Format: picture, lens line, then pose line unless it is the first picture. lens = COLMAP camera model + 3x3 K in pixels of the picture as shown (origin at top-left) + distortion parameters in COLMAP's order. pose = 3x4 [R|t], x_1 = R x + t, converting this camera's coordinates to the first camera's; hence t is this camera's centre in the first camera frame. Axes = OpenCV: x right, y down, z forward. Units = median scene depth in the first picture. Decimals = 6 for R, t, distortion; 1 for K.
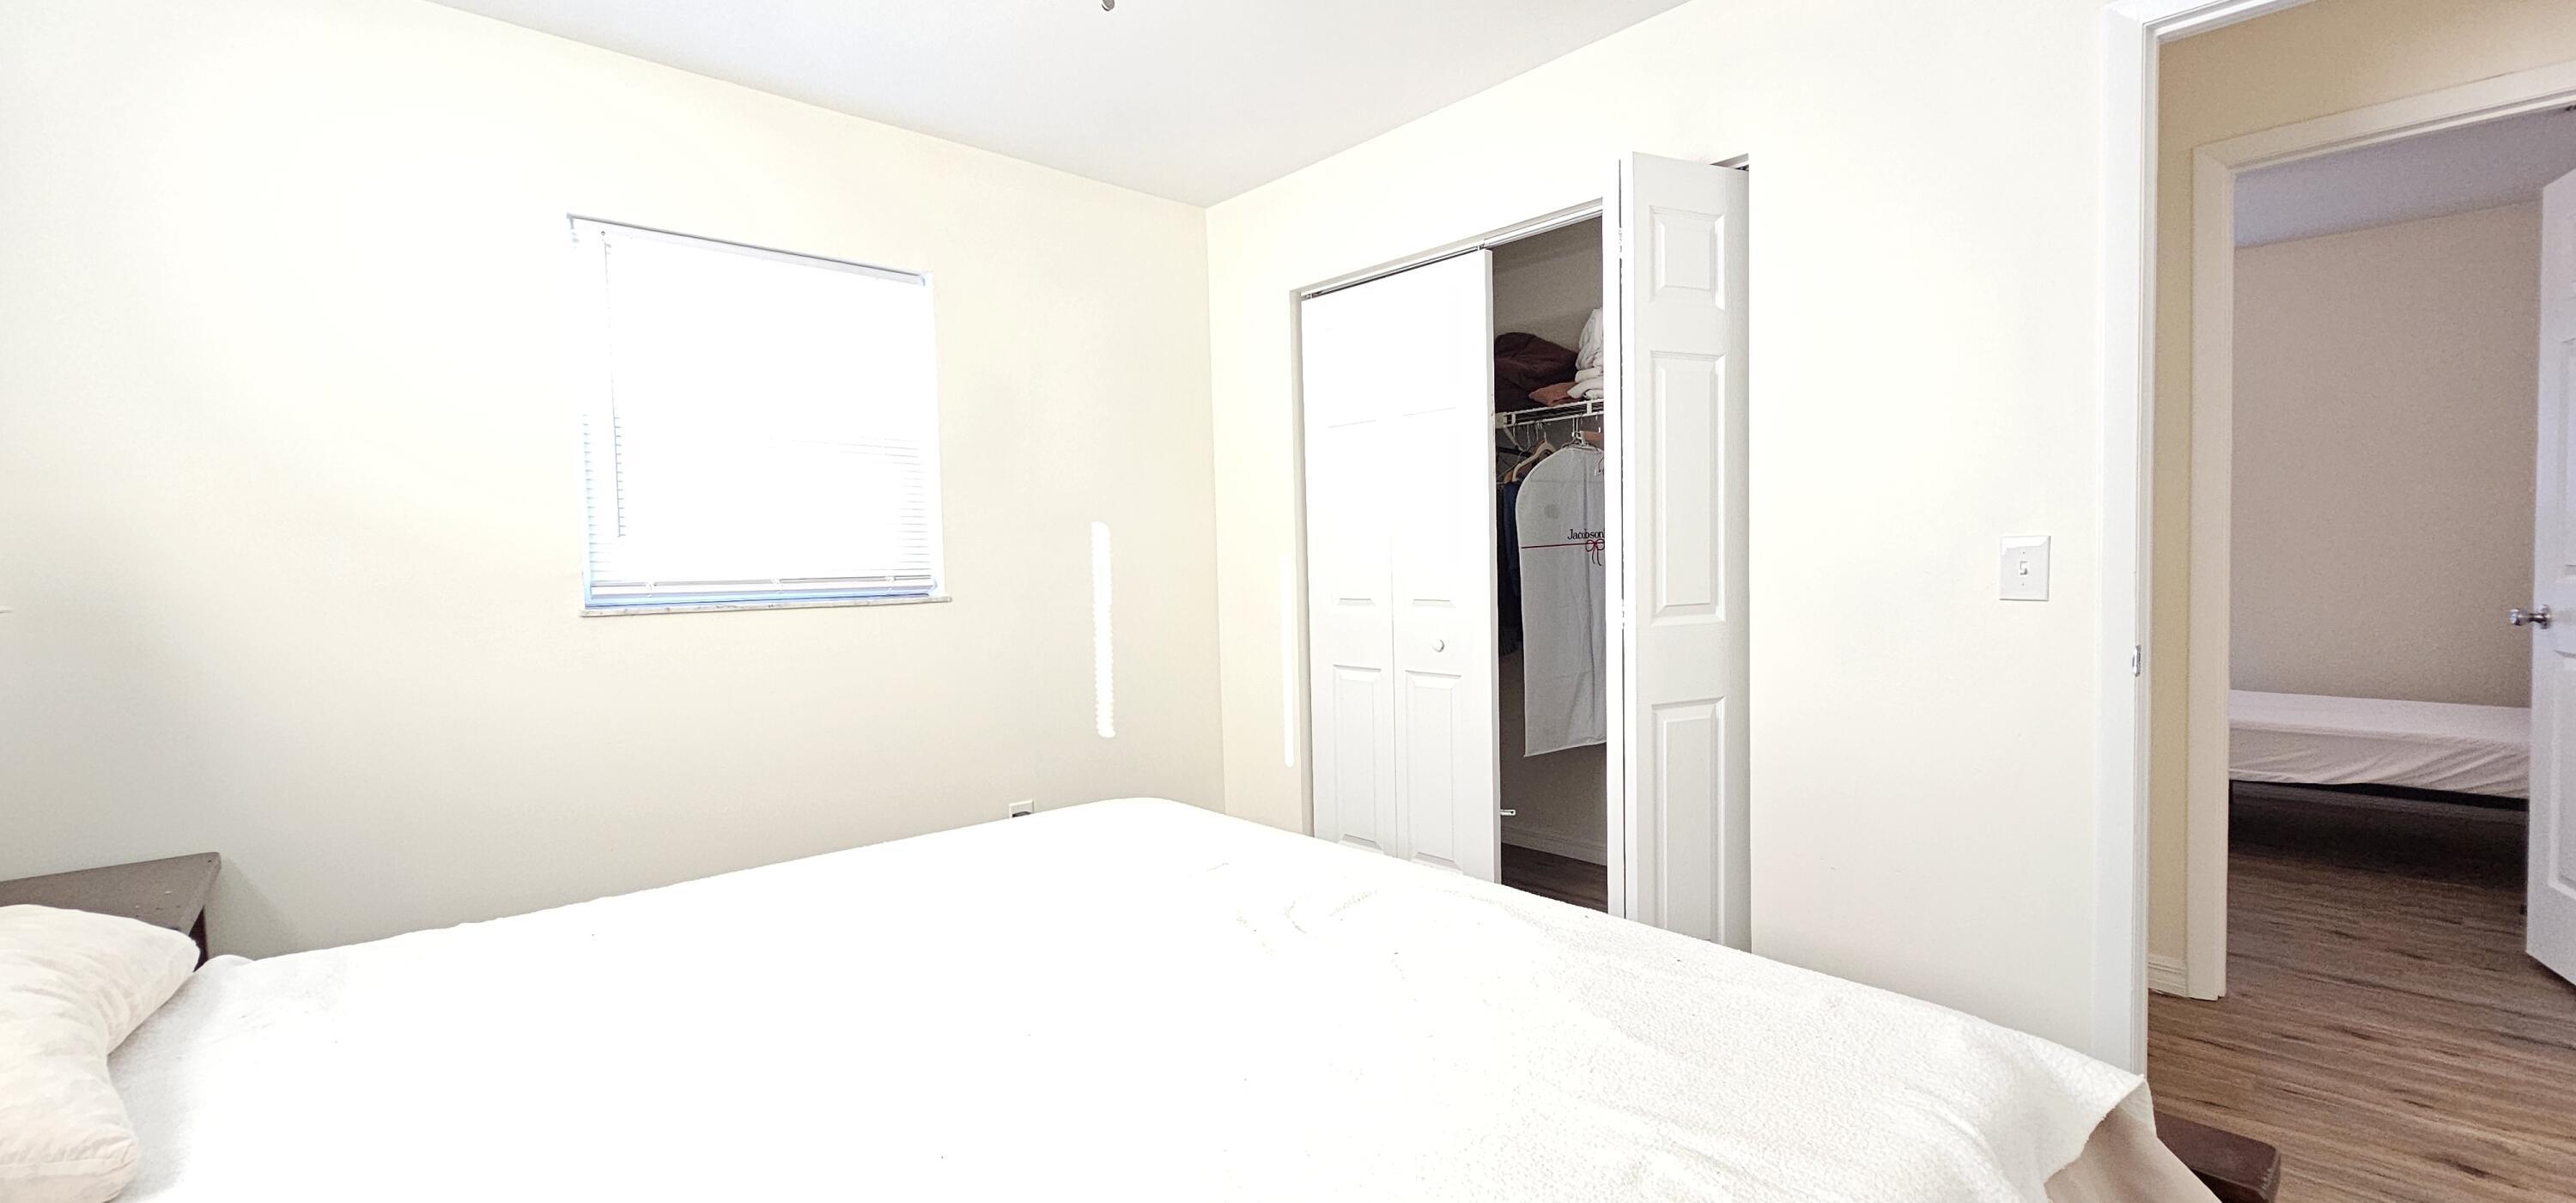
lens RADIAL K [[1068.6, 0, 1288.0], [0, 1068.6, 601.5], [0, 0, 1]] dist [-0.001953, -0.000356]
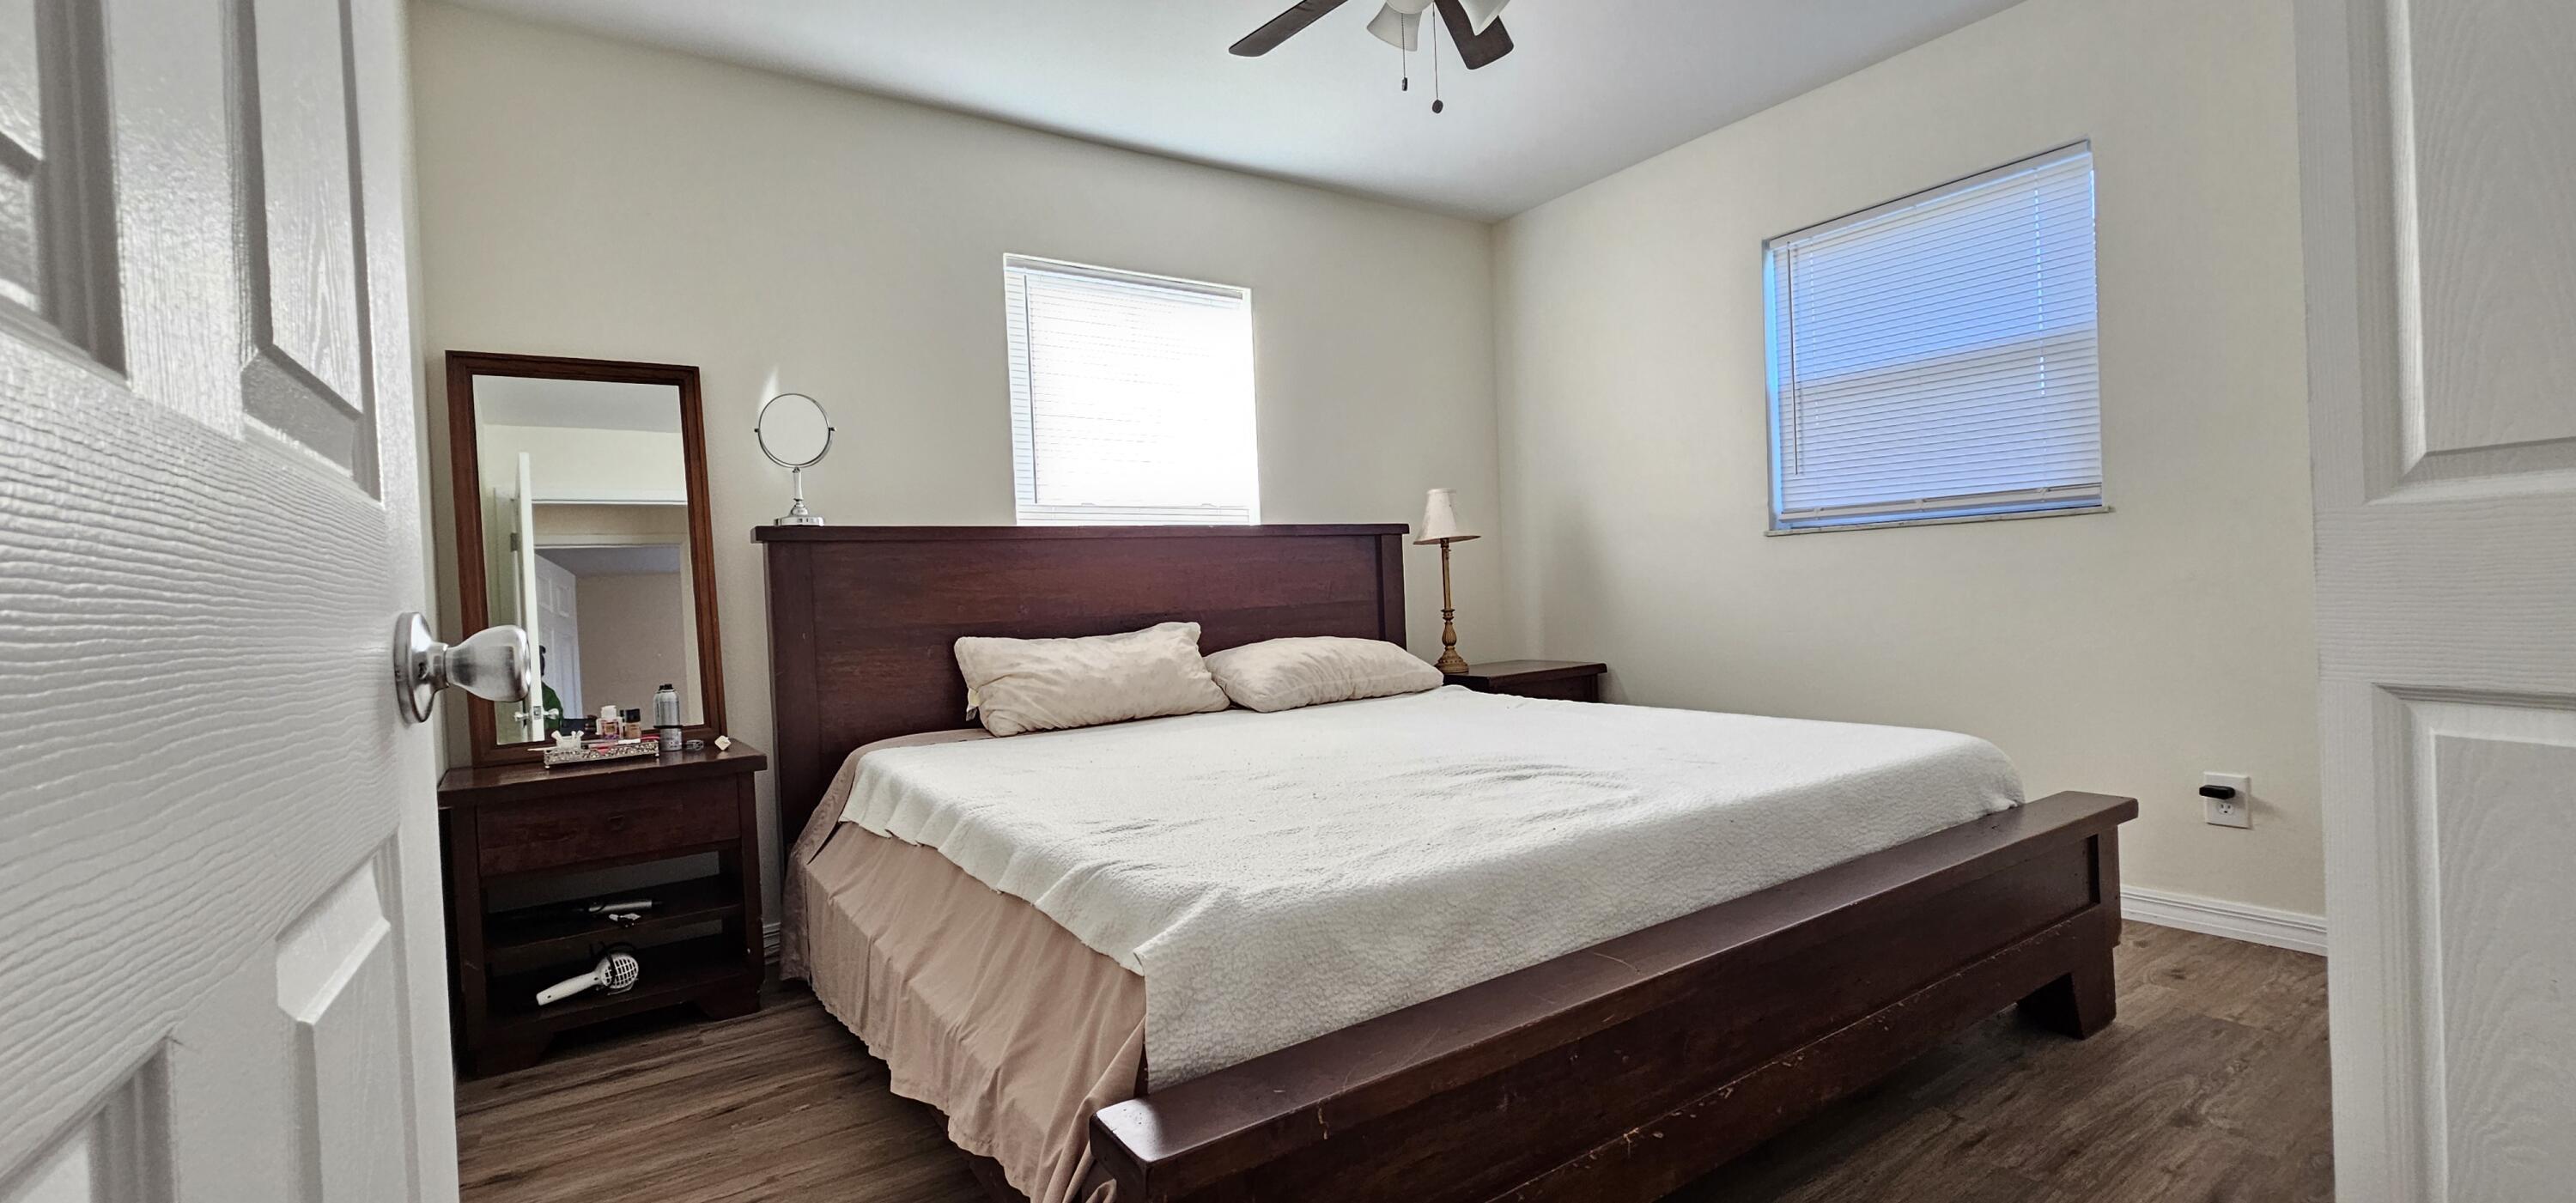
lens RADIAL K [[1068.6, 0, 1288.0], [0, 1068.6, 601.5], [0, 0, 1]] dist [-0.001953, -0.000356]
pose [[-0.144868, 0.038167, -0.988715, 0.946132], [0.017516, 0.999198, 0.036005, 0.045757], [0.989296, -0.012103, -0.145420, 0.721699]]
